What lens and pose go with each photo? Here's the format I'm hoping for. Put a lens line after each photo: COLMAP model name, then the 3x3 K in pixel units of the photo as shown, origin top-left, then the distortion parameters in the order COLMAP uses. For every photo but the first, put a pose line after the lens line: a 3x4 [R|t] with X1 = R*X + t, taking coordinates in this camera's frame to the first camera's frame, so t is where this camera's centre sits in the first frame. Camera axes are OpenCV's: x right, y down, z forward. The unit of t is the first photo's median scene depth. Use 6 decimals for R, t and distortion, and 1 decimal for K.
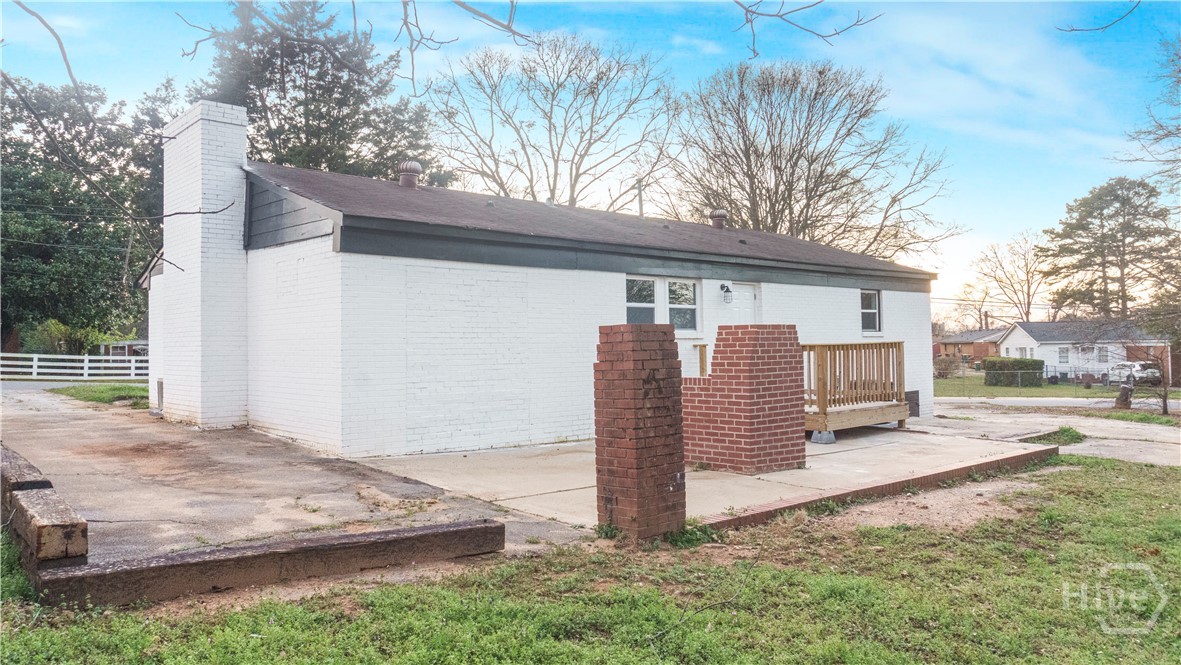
lens RADIAL K [[899.7, 0, 590.5], [0, 899.7, 332.5], [0, 0, 1]] dist [0.005911, -0.008602]
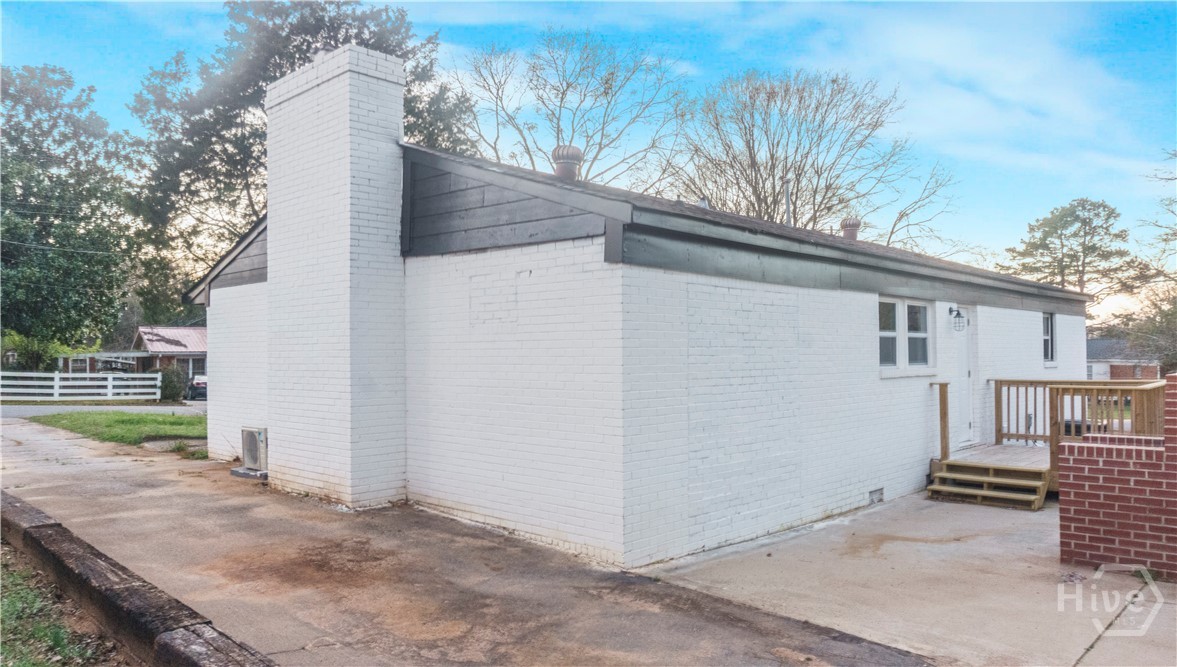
lens RADIAL K [[856.4, 0, 589.3], [0, 856.4, 356.9], [0, 0, 1]] dist [-0.032396, 0.008139]
pose [[0.994974, 0.004173, 0.100051, -0.151778], [-0.006340, 0.999752, 0.021348, -0.013699], [-0.099937, -0.021875, 0.994753, 0.152393]]
